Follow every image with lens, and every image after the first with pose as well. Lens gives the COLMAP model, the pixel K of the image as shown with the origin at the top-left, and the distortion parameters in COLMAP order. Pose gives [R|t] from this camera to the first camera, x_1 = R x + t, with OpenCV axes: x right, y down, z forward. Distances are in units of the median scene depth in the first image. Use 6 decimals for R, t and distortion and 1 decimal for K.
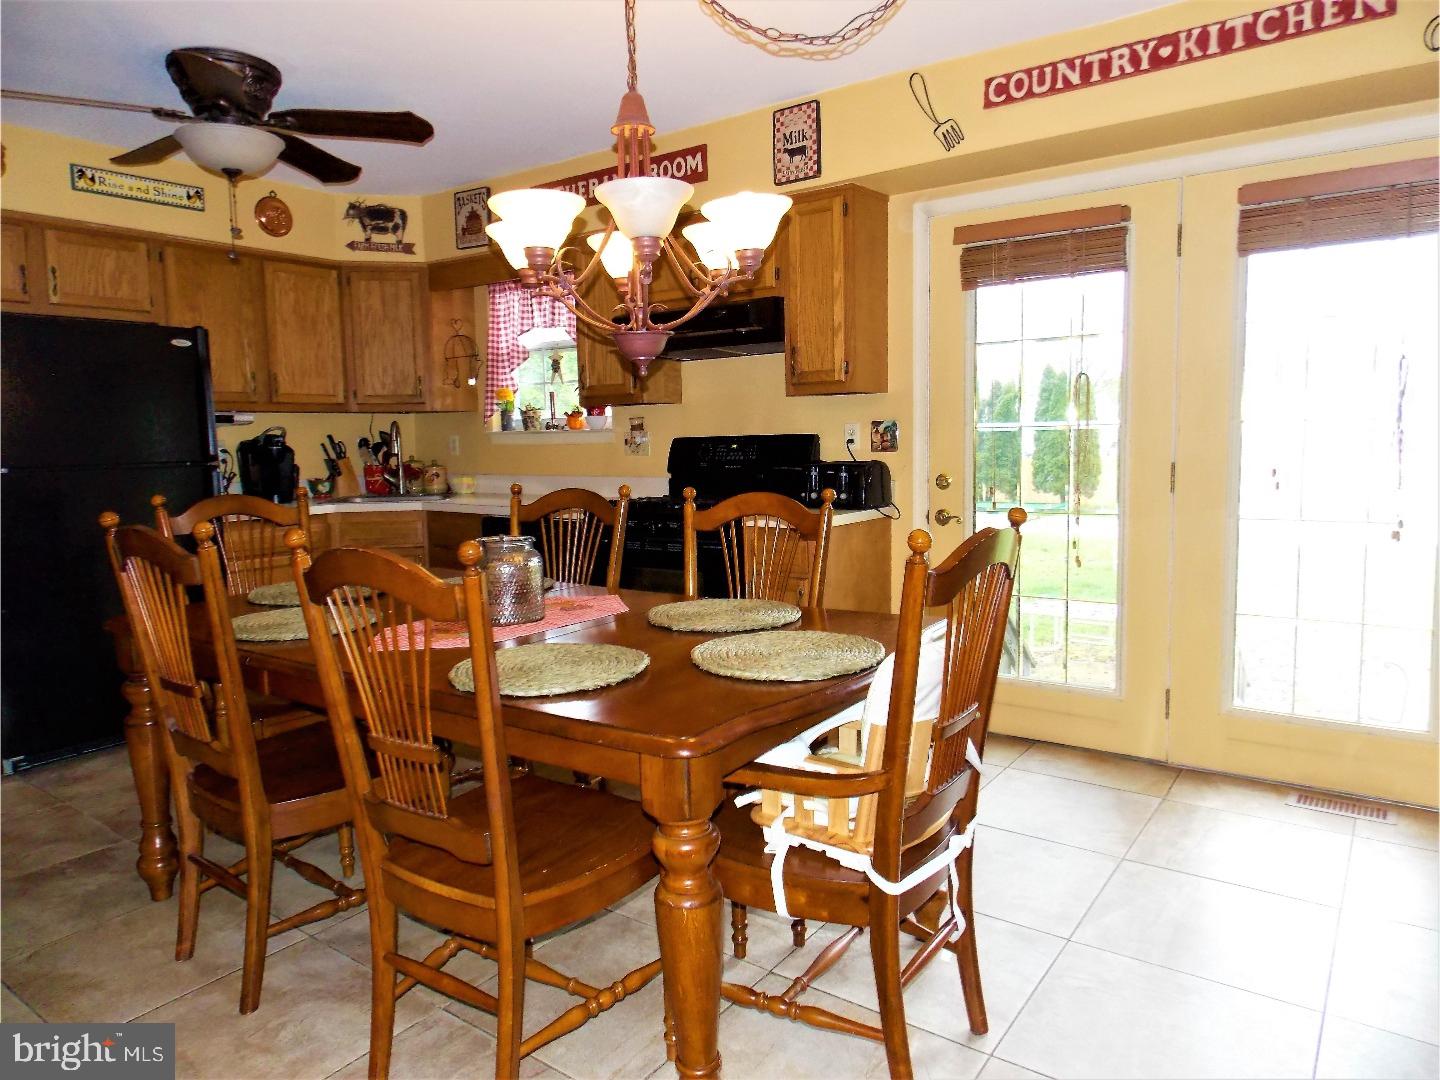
lens RADIAL K [[960.2, 0, 648.0], [0, 960.2, 537.4], [0, 0, 1]] dist [0.014853, -0.019717]
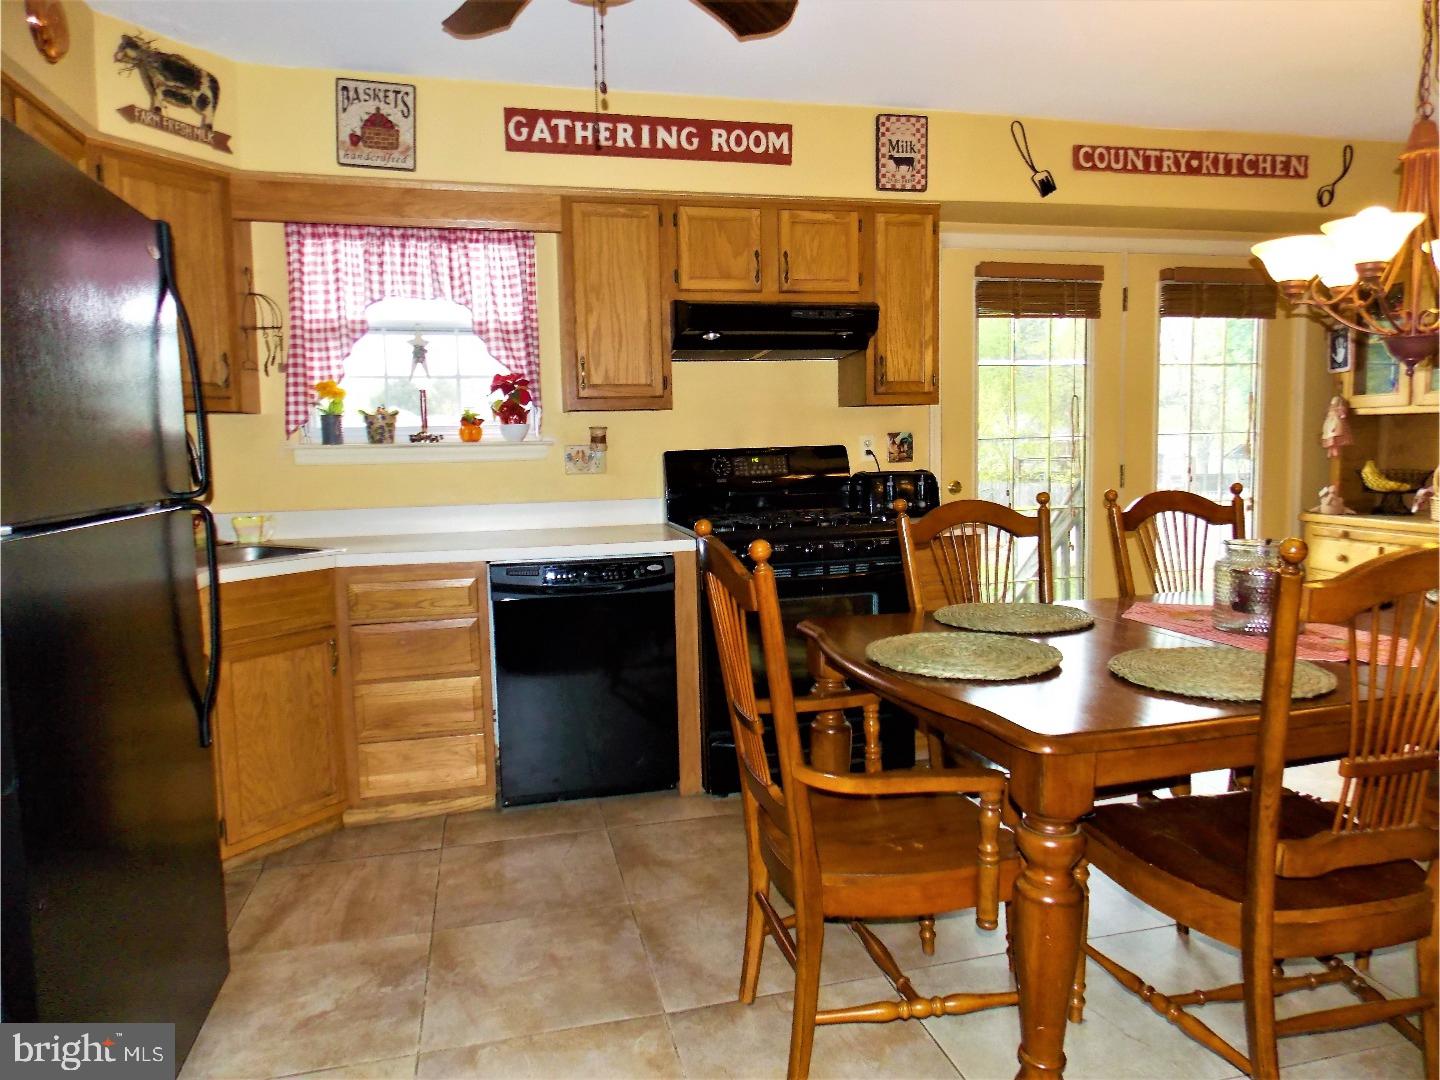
lens RADIAL K [[960.2, 0, 724.4], [0, 960.2, 536.2], [0, 0, 1]] dist [0.014853, -0.019717]
pose [[0.615673, -0.067930, 0.785069, -0.772932], [0.093620, 0.995527, 0.012722, -0.043572], [-0.782421, 0.065666, 0.619278, 0.553929]]
